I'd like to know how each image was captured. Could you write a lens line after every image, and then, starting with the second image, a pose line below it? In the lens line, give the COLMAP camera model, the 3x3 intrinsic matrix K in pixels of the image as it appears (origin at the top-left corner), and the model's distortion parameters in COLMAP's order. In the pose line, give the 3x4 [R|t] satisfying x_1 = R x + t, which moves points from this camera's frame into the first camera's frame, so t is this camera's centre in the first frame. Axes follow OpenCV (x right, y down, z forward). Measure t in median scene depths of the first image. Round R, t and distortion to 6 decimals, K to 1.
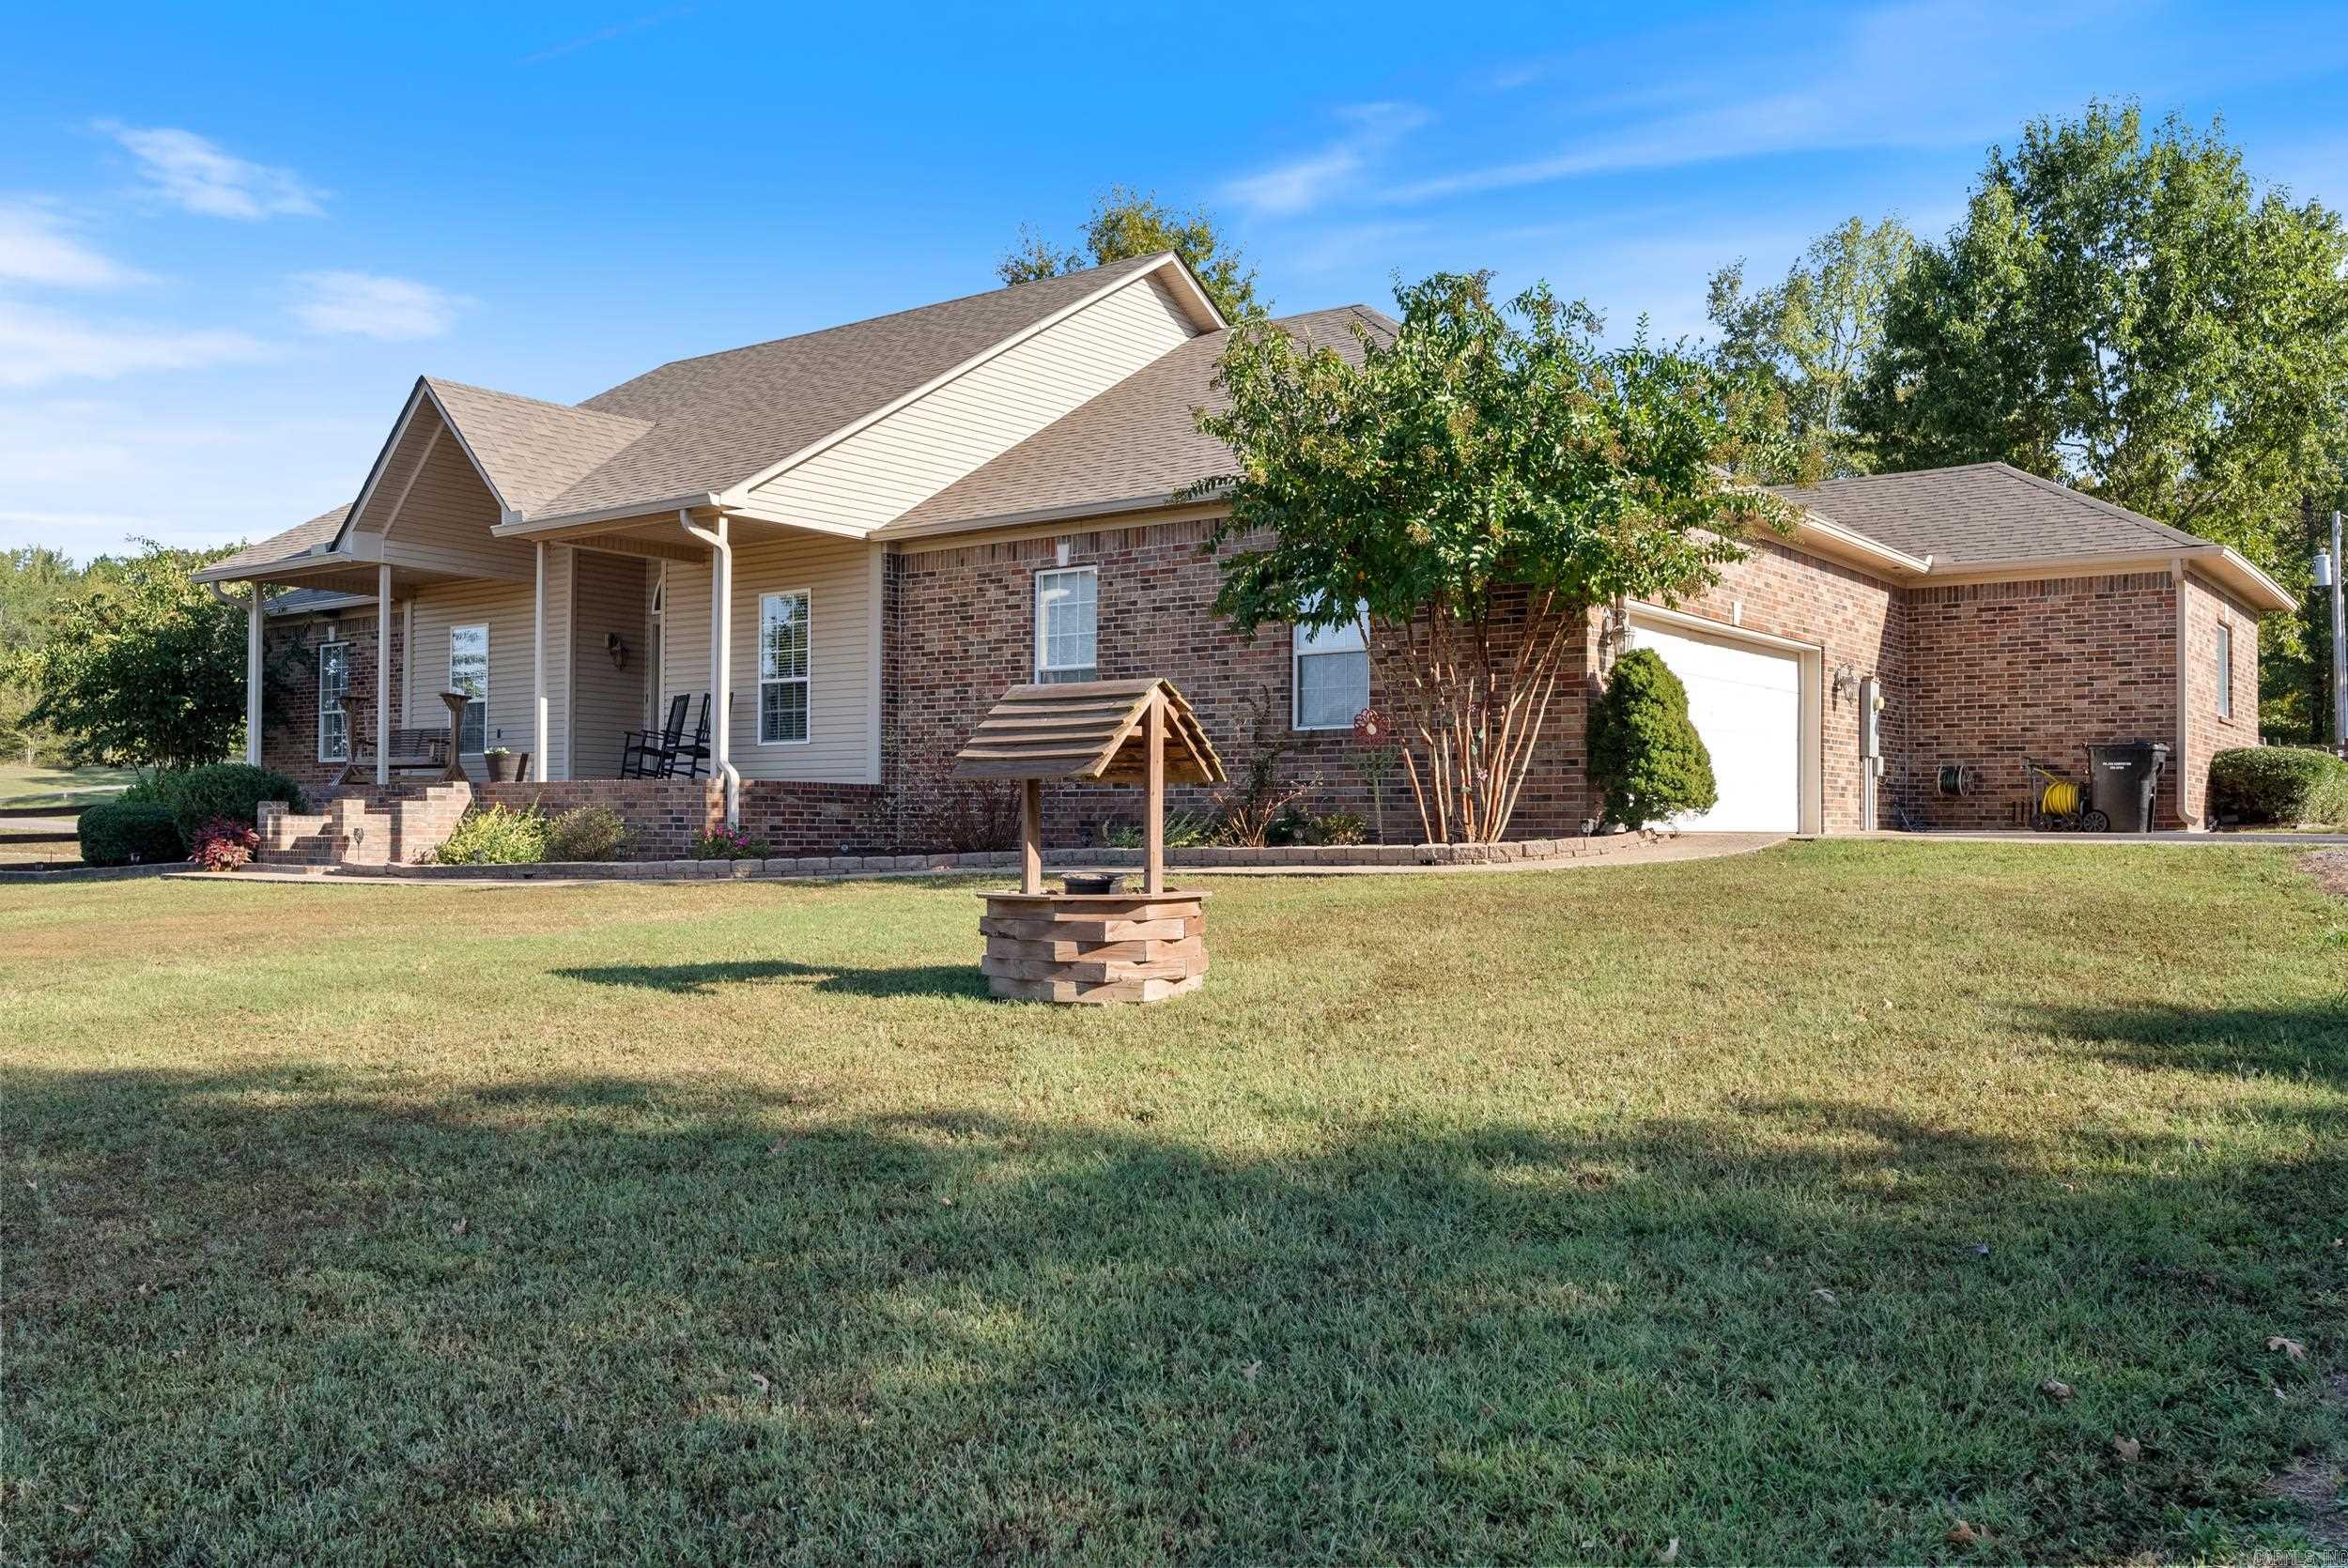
lens RADIAL K [[1936.9, 0, 1174.0], [0, 1936.9, 784.0], [0, 0, 1]] dist [0.014116, 0.002808]
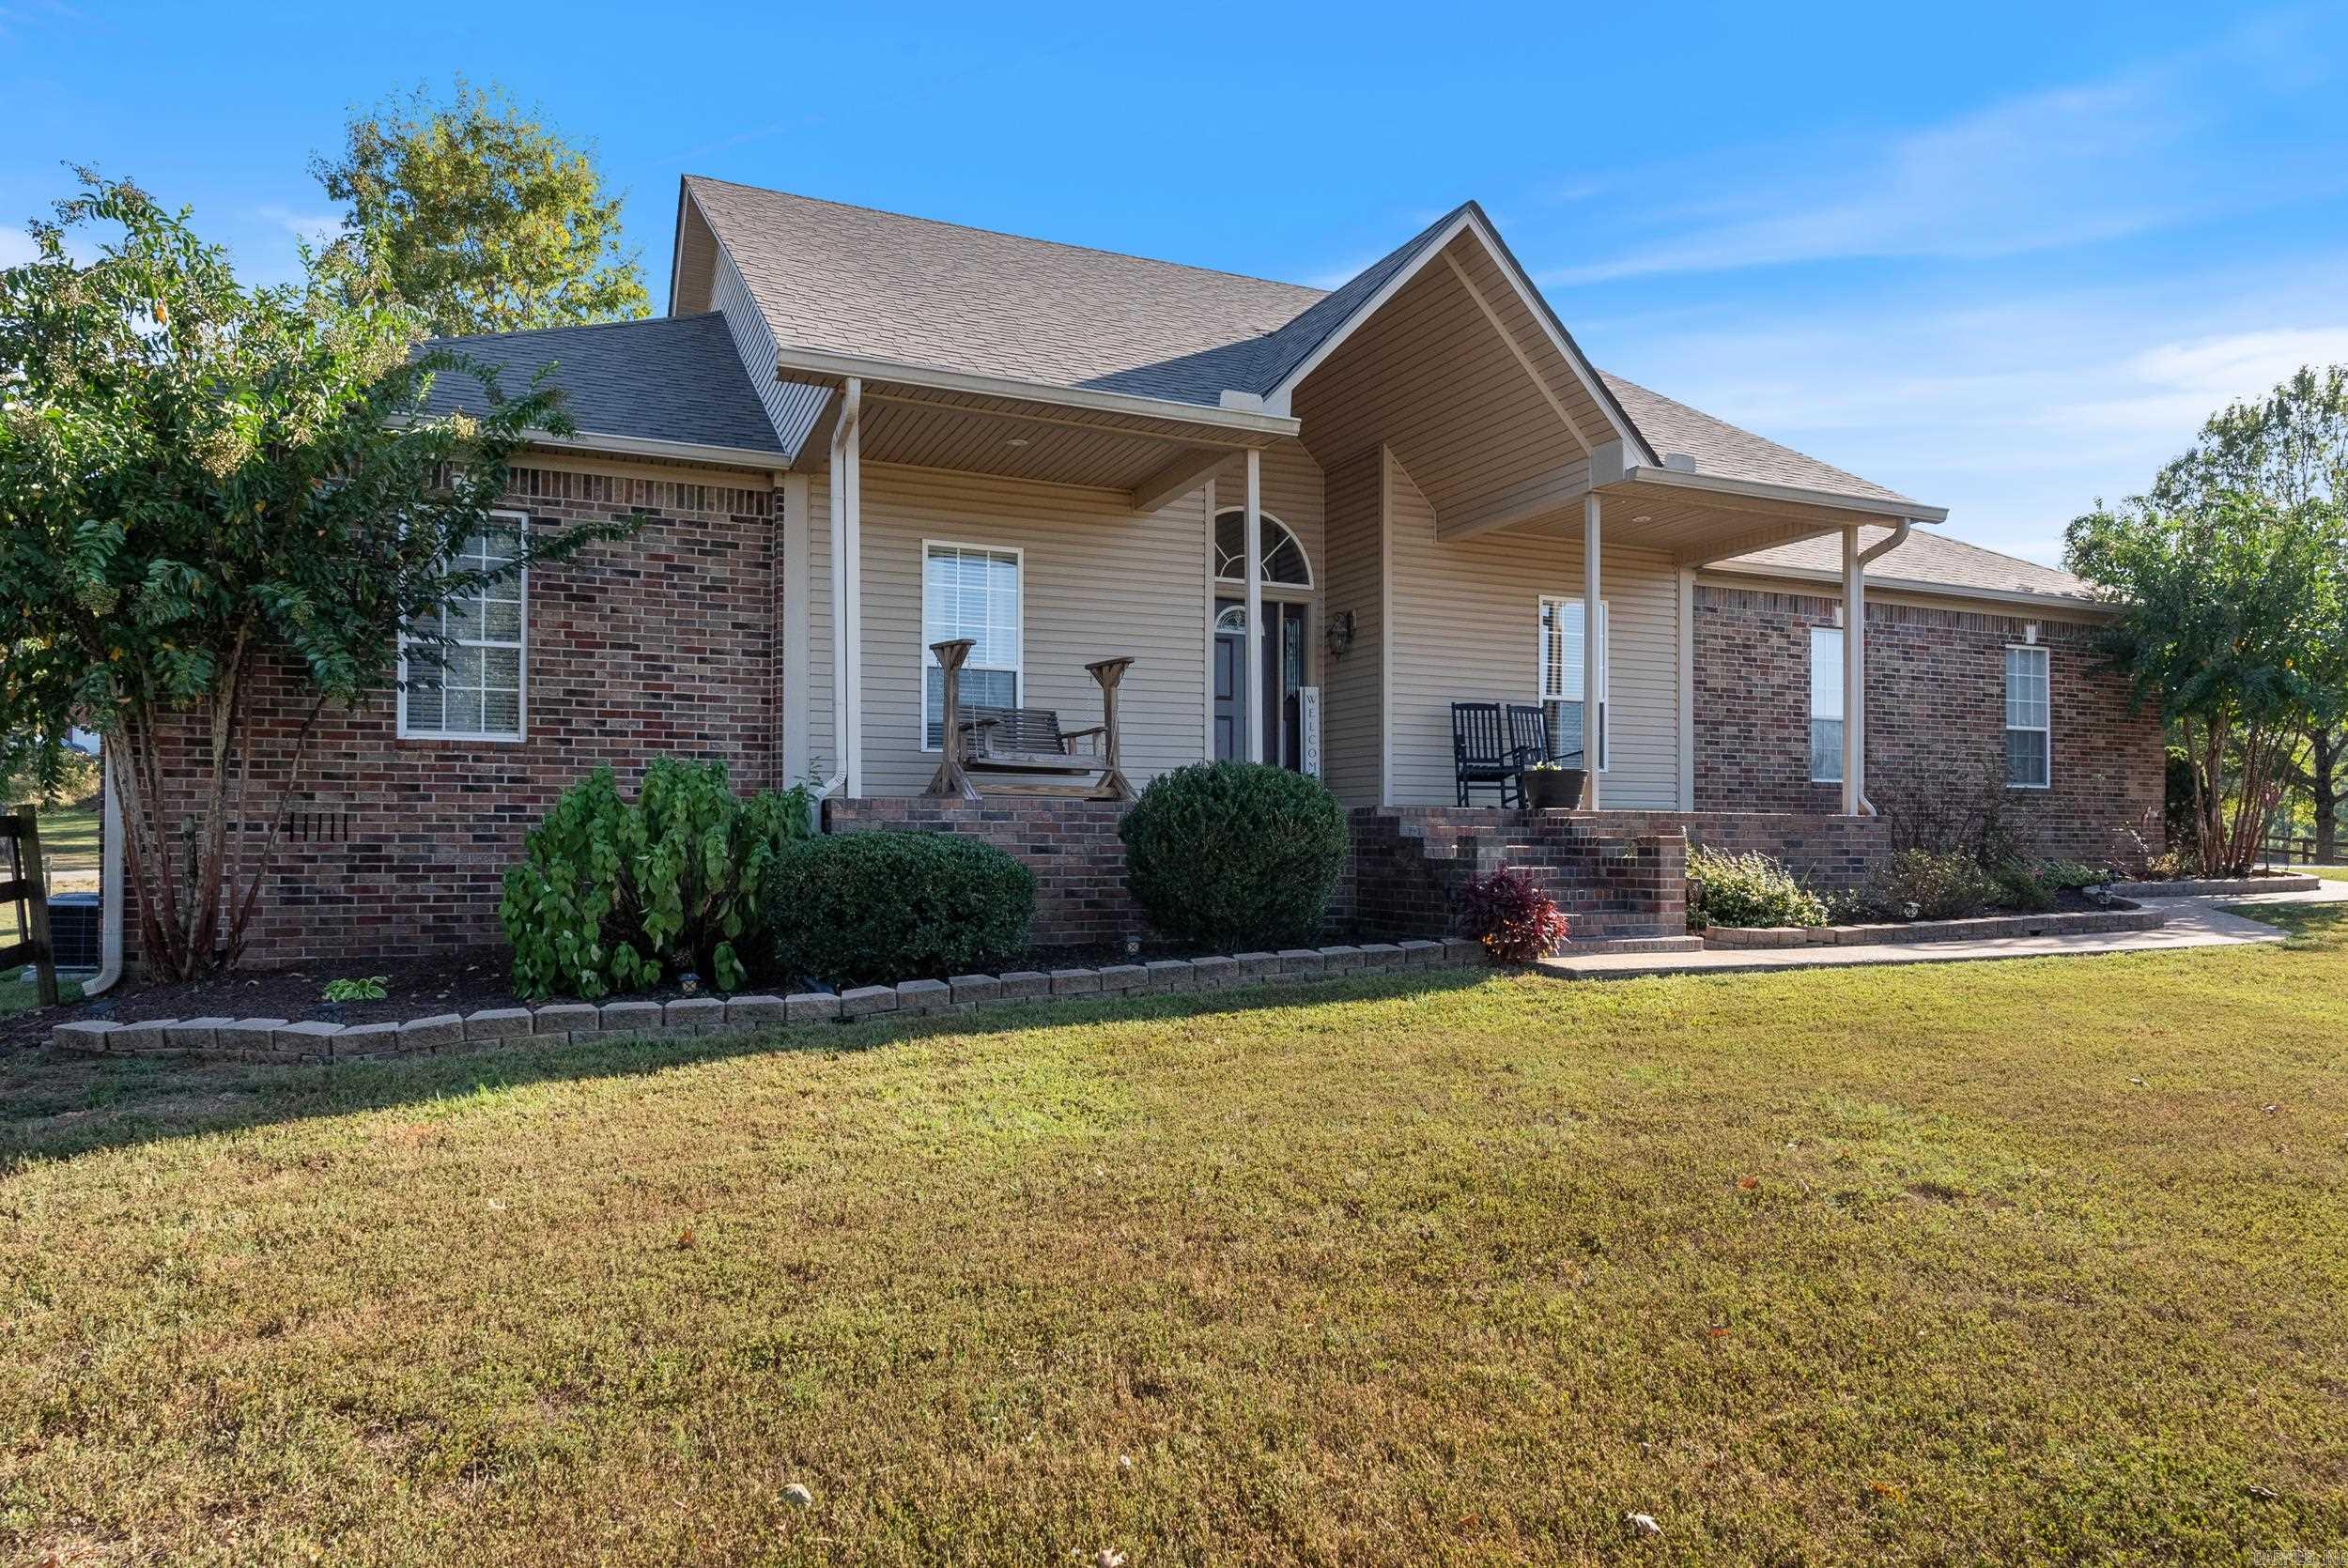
lens RADIAL K [[1422.9, 0, 1176.0], [0, 1422.9, 830.4], [0, 0, 1]] dist [-0.005246, -0.000212]
pose [[0.492649, 0.006309, 0.870205, -0.963086], [-0.023801, 0.999697, 0.006226, 0.007806], [-0.869903, -0.023779, 0.492650, 0.939546]]
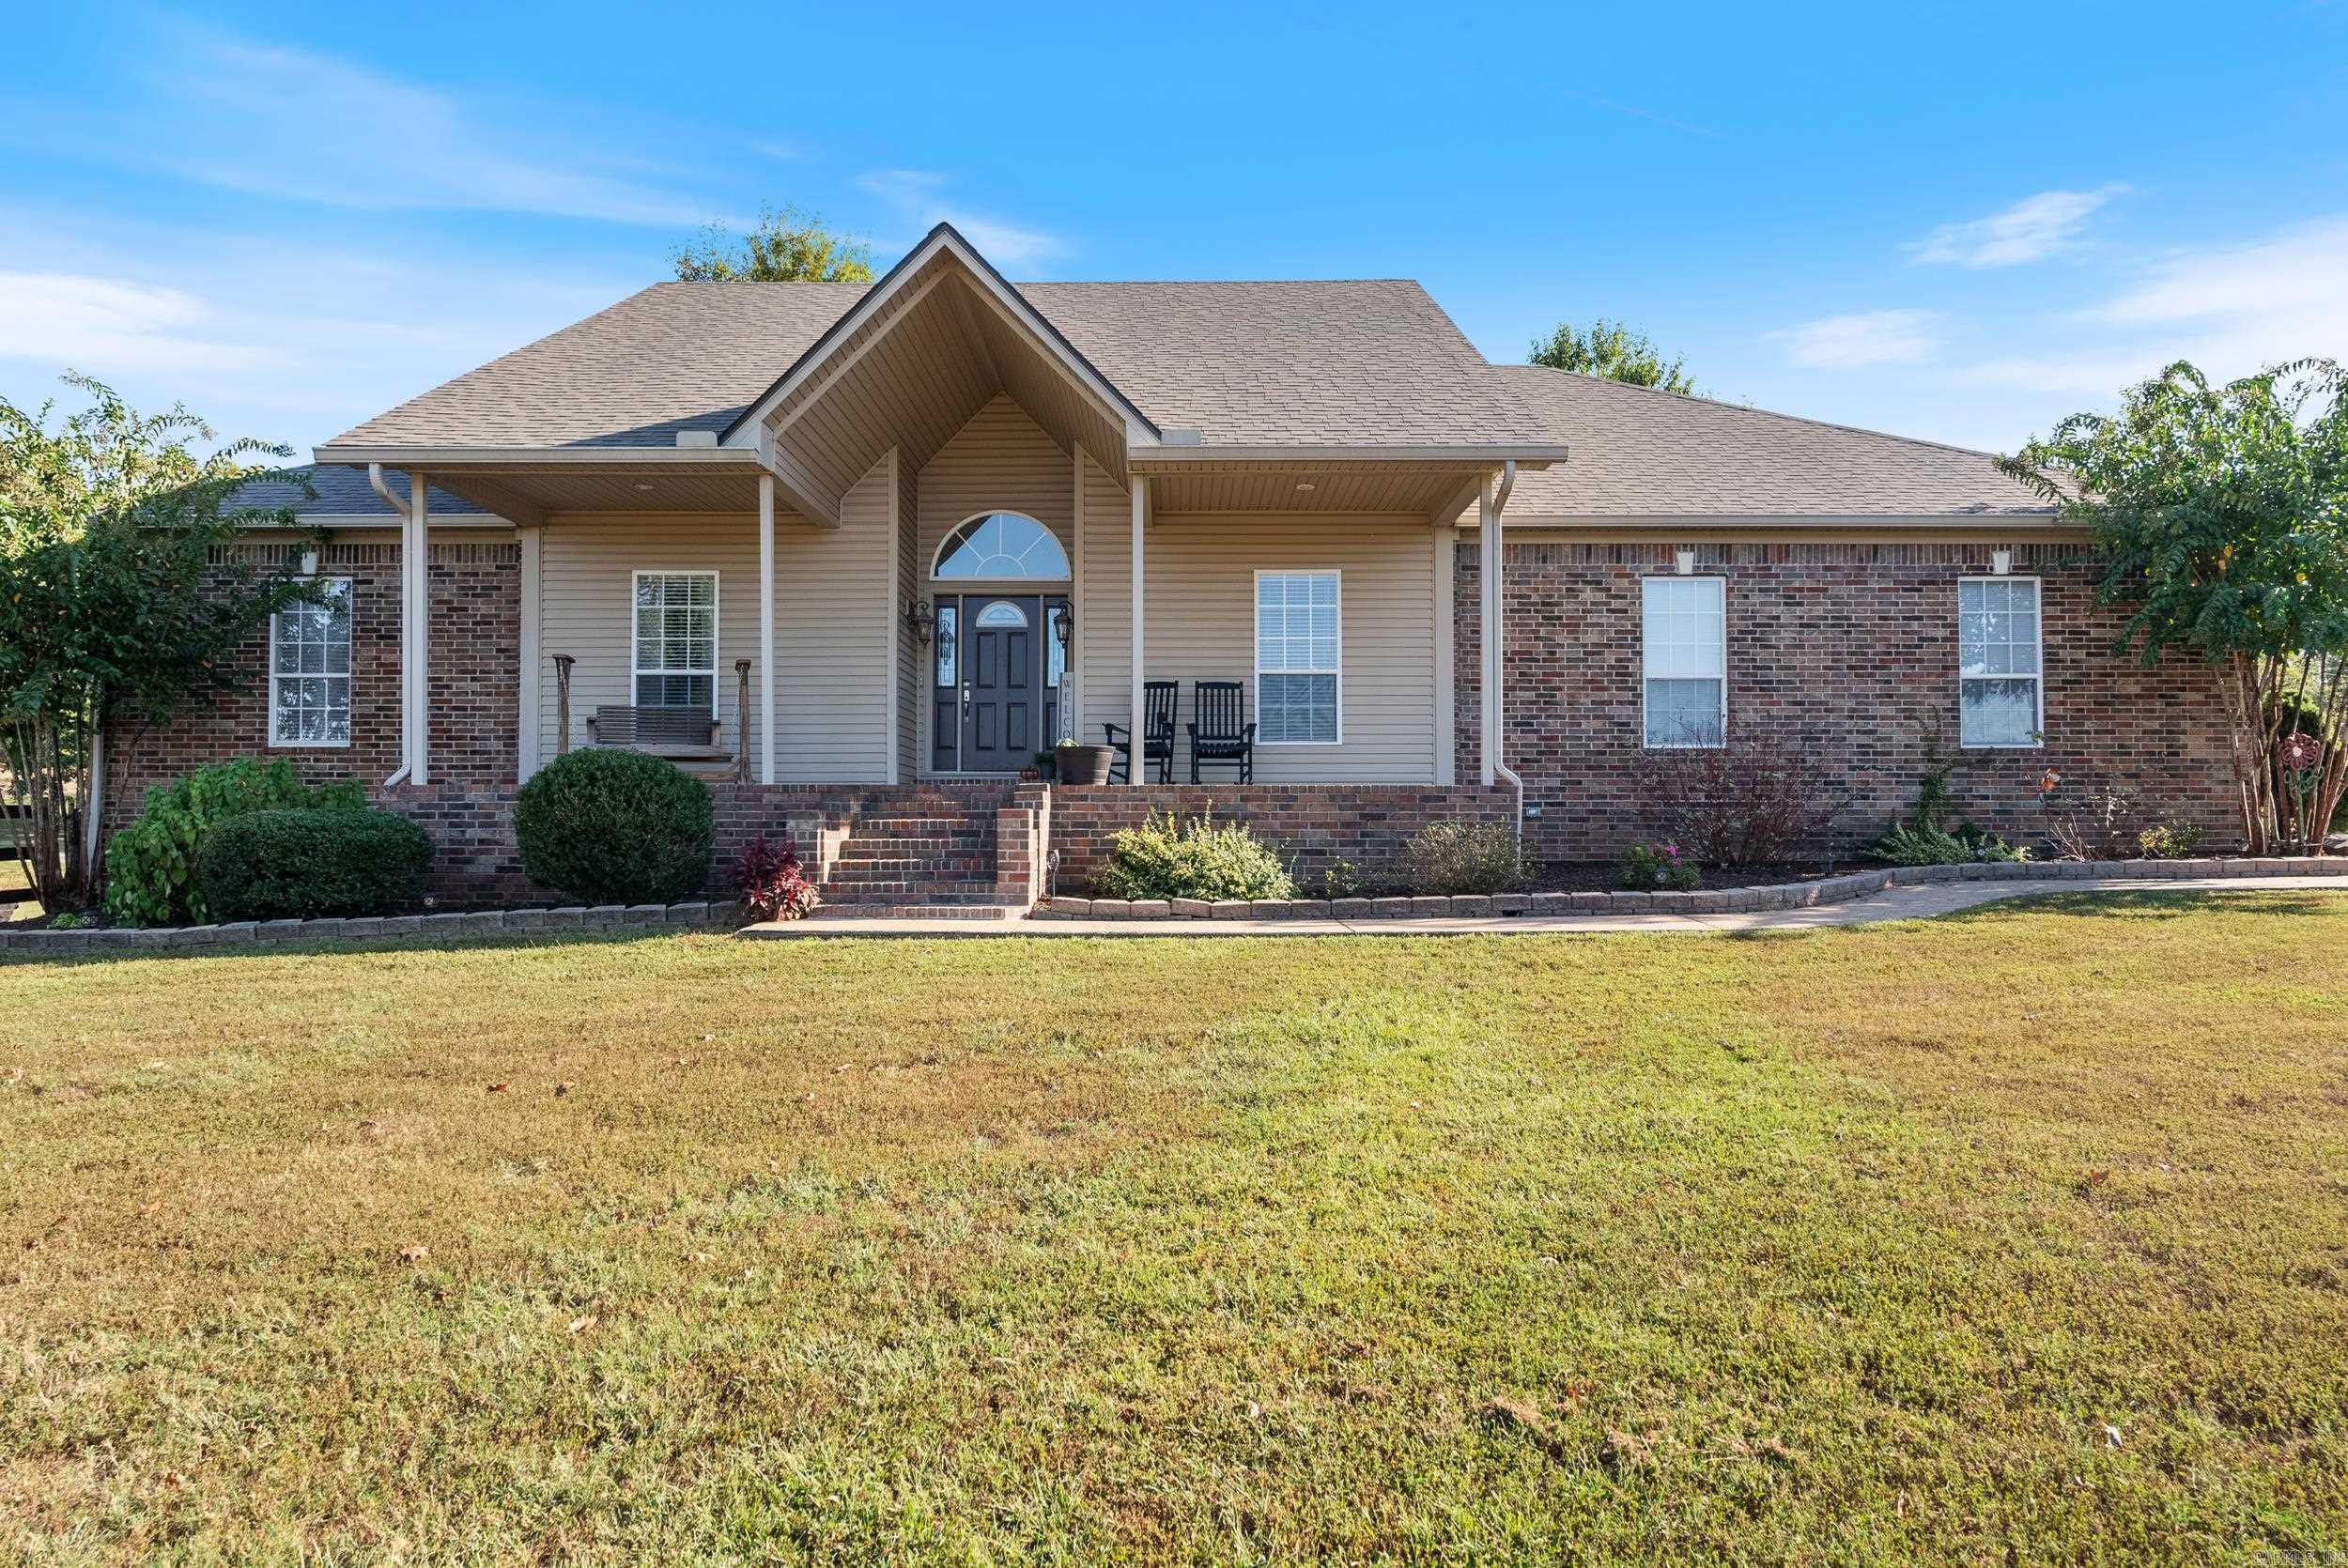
lens RADIAL K [[1383.4, 0, 1174.0], [0, 1383.4, 784.0], [0, 0, 1]] dist [-0.004081, -0.000499]
pose [[0.801007, 0.013392, 0.598505, -0.696867], [-0.011620, 0.999909, -0.006823, 0.002528], [-0.598542, -0.001489, 0.801090, 0.598062]]
